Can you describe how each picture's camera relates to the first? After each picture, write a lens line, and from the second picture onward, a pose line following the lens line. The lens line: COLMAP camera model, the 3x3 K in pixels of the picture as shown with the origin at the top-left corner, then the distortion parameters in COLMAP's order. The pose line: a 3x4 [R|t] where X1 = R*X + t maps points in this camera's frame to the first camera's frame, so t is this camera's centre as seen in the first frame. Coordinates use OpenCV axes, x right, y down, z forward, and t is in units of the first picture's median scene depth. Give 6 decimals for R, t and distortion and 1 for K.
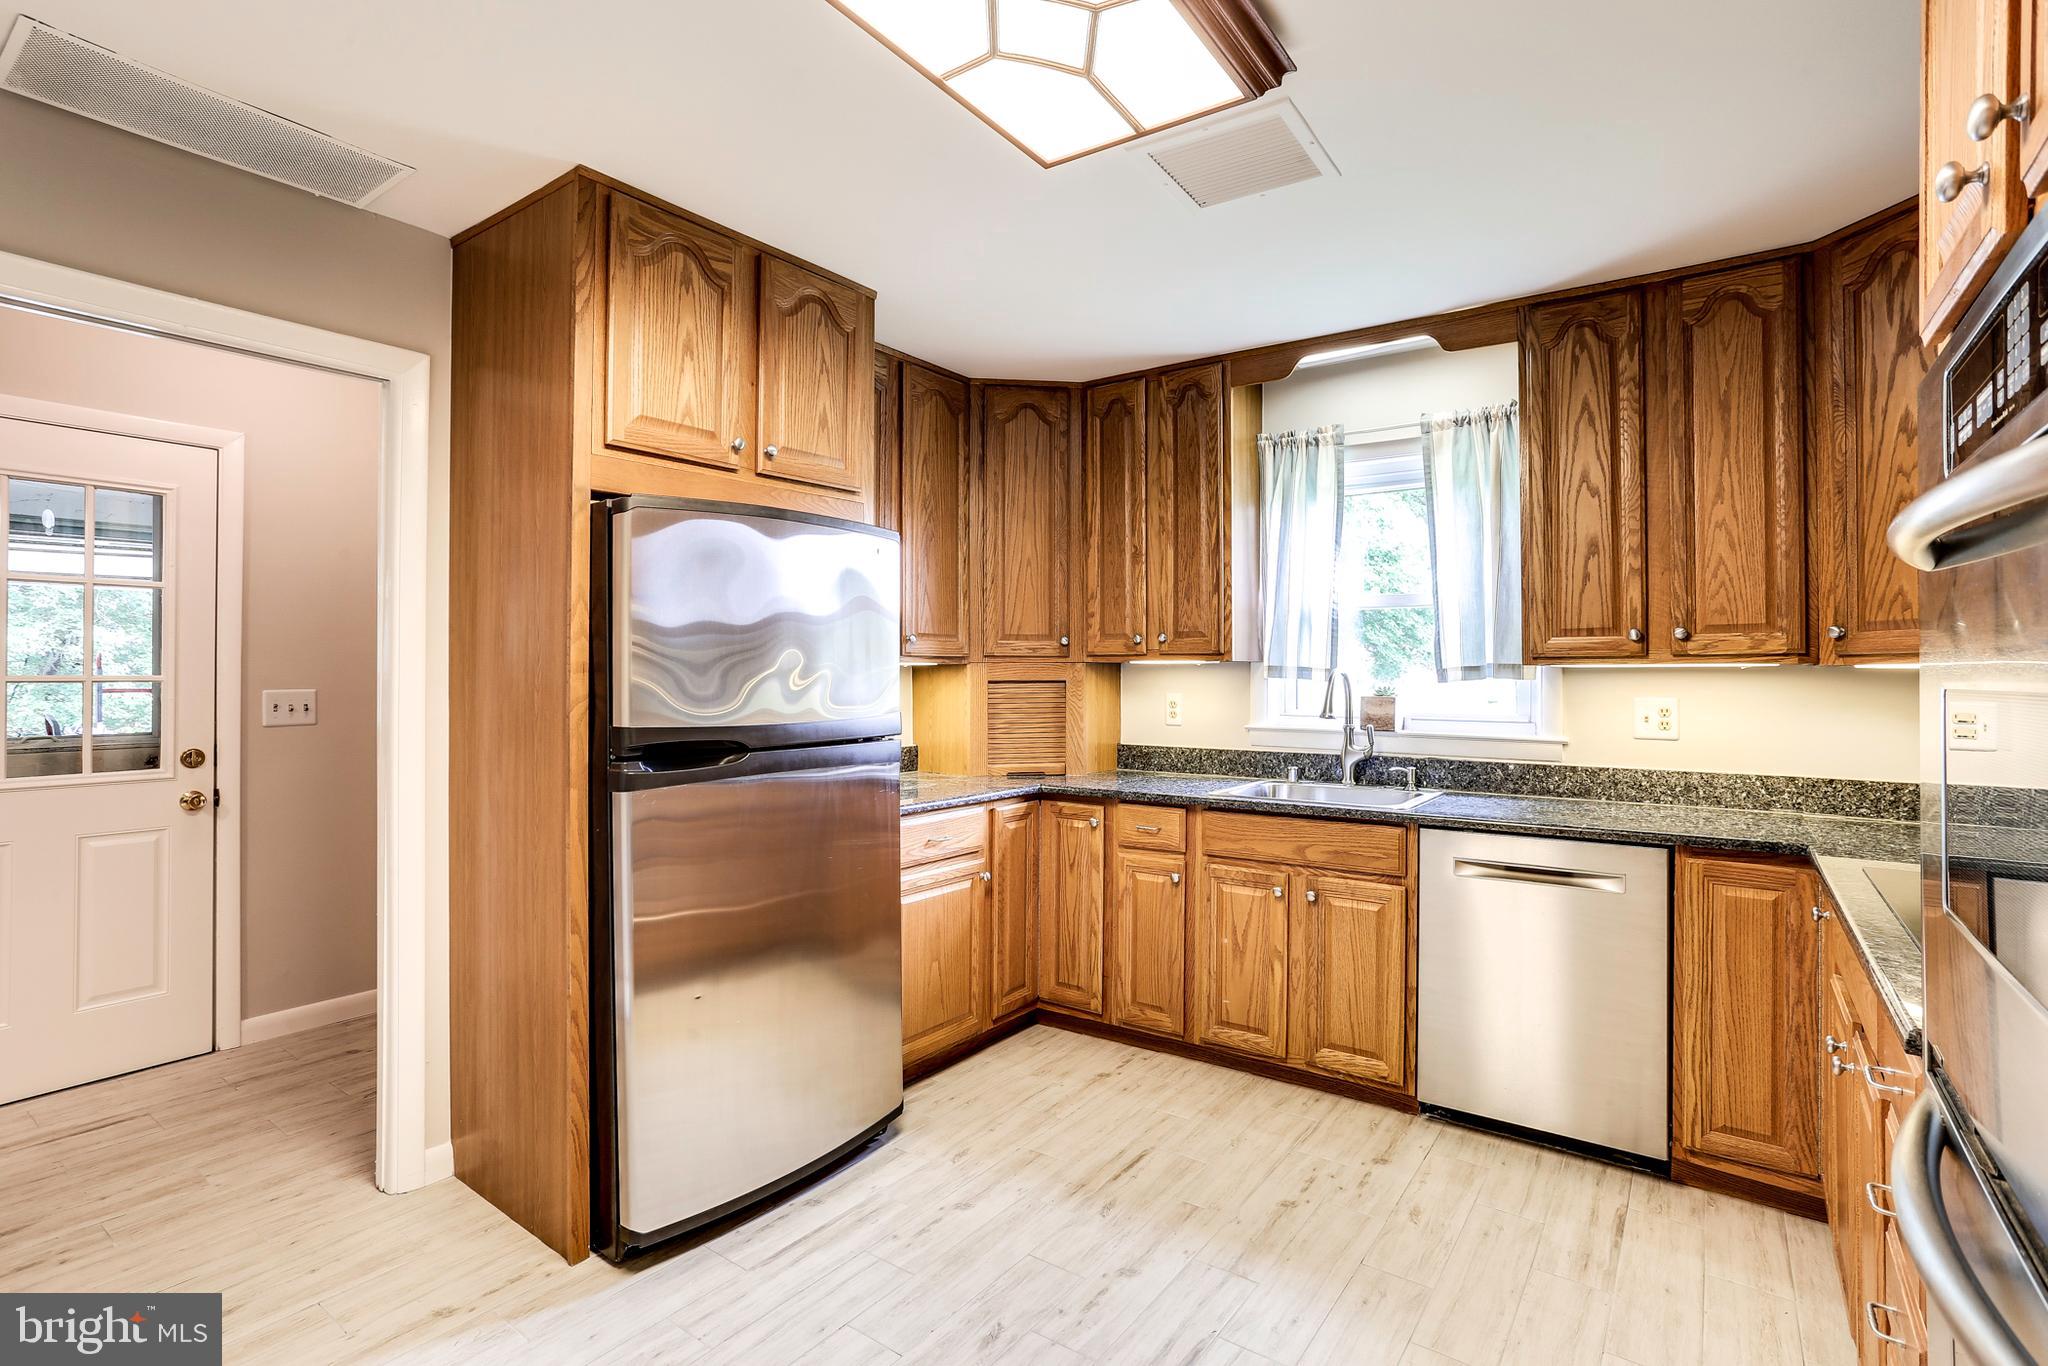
lens RADIAL K [[985.1, 0, 1025.4], [0, 985.1, 666.9], [0, 0, 1]] dist [-0.046893, 0.037210]
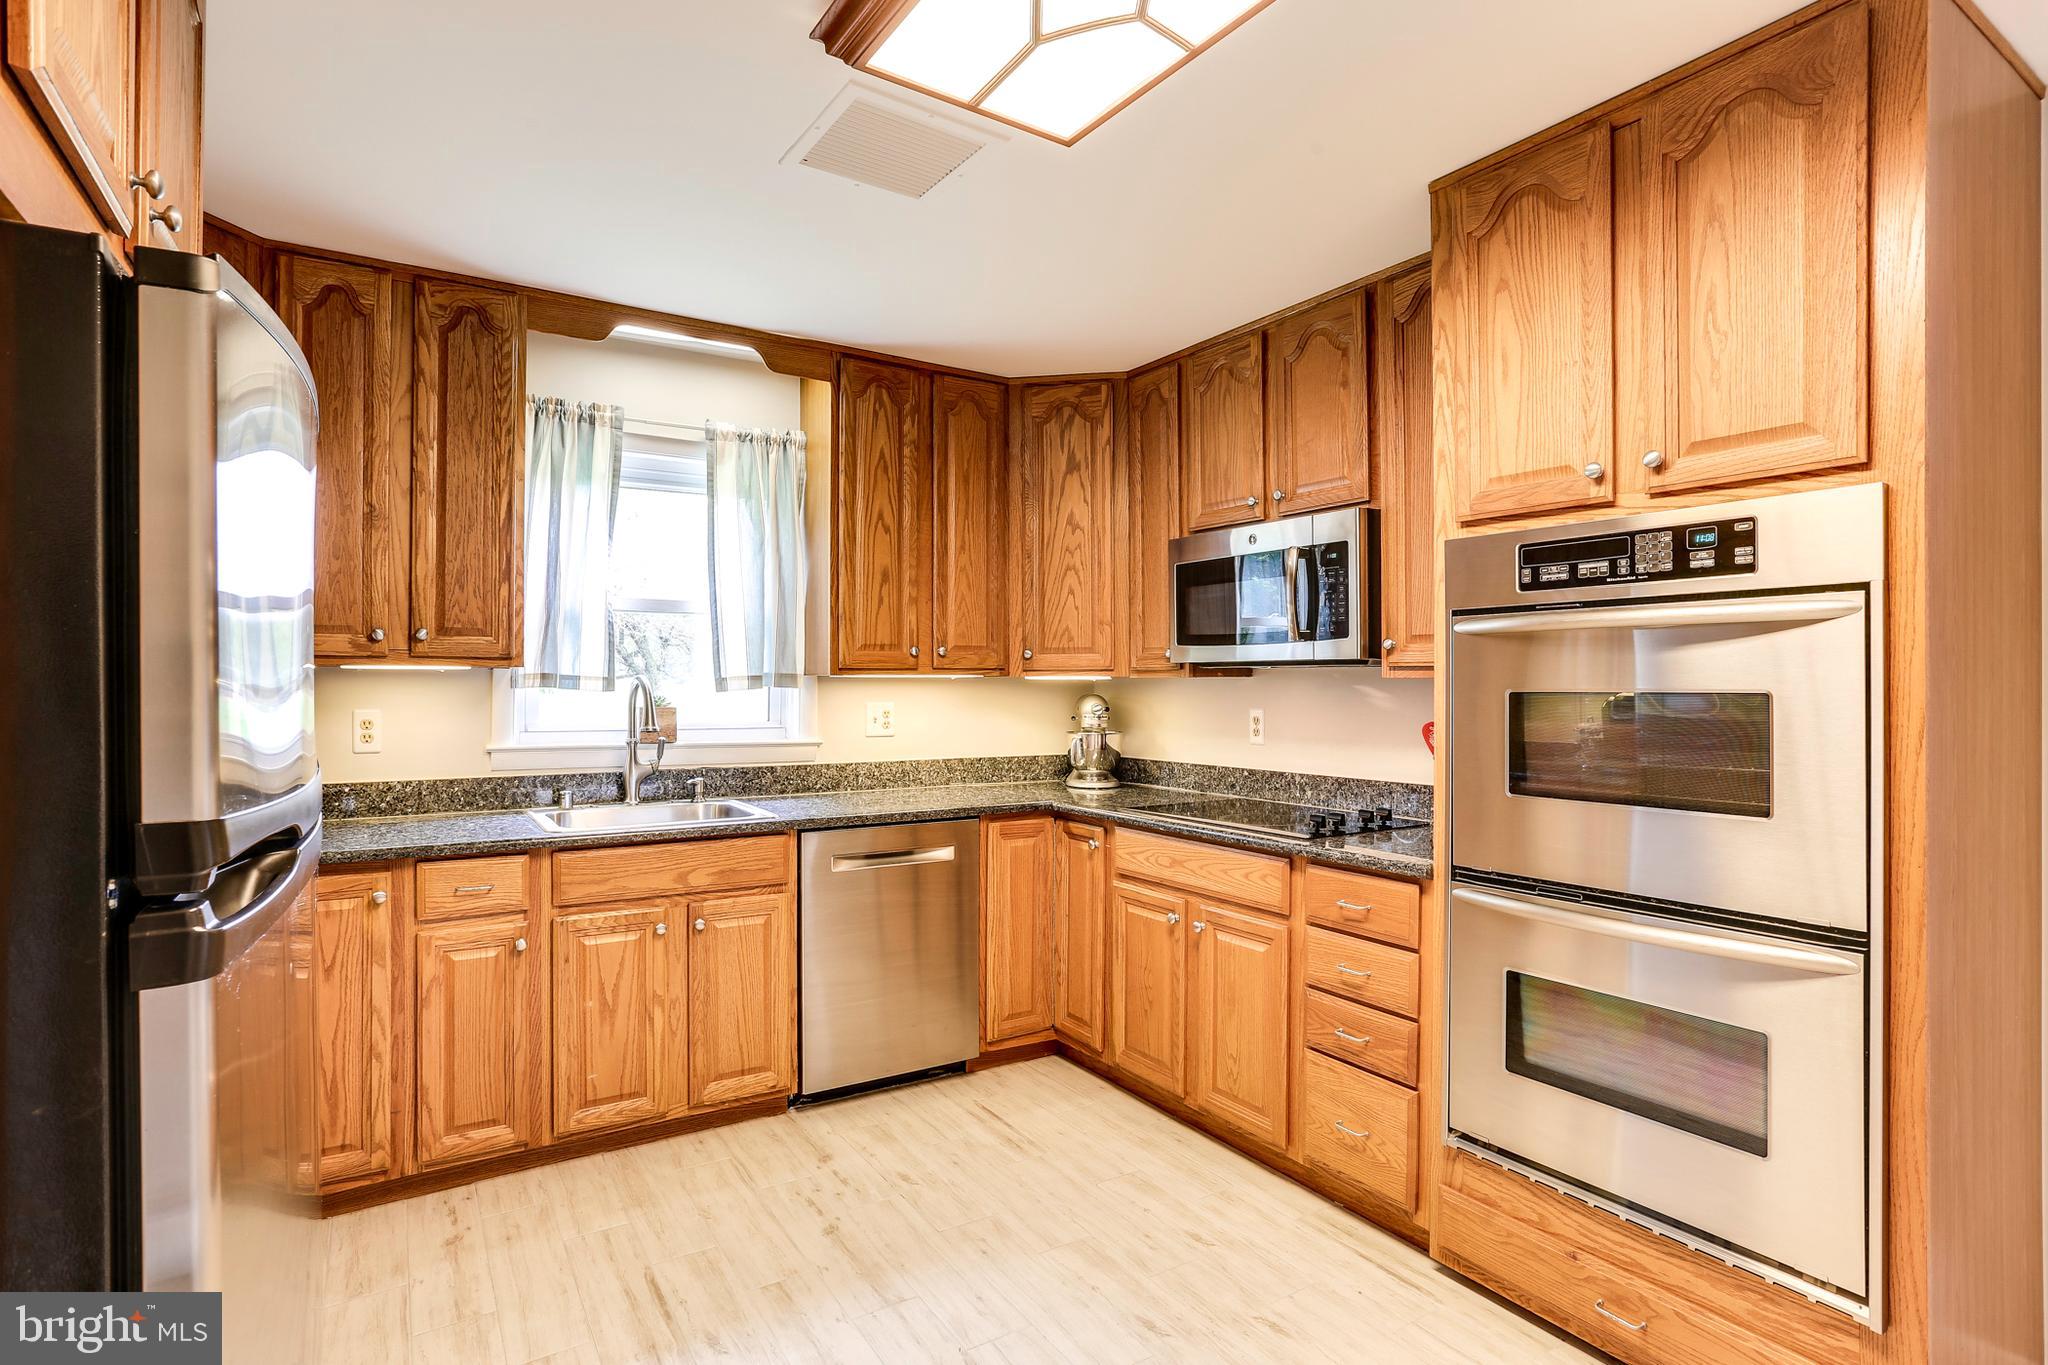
lens RADIAL K [[1002.4, 0, 1024.0], [0, 1002.4, 682.5], [0, 0, 1]] dist [-0.058635, 0.045251]
pose [[0.387825, -0.001427, 0.921732, -0.445919], [-0.007543, 0.999960, 0.004722, -0.000458], [-0.921702, -0.008784, 0.387799, 0.351965]]
